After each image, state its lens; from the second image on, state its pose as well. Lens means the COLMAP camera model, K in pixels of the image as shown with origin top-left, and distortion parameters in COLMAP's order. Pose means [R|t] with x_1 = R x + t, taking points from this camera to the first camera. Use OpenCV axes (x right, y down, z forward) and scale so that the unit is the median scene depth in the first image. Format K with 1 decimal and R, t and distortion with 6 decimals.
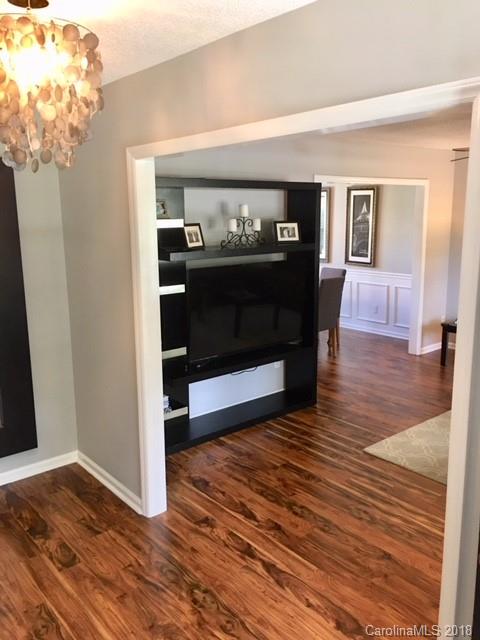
lens RADIAL K [[545.3, 0, 240.0], [0, 545.3, 320.0], [0, 0, 1]] dist [0.085895, -0.126126]
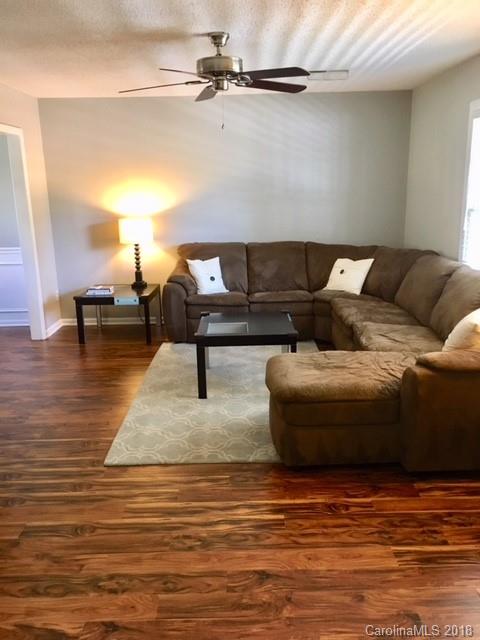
lens RADIAL K [[545.3, 0, 240.0], [0, 545.3, 320.0], [0, 0, 1]] dist [0.085895, -0.126126]
pose [[0.636673, -0.189307, 0.747536, -0.219491], [0.166091, 0.980310, 0.106795, -0.011938], [-0.753034, 0.056166, 0.655580, 0.401685]]
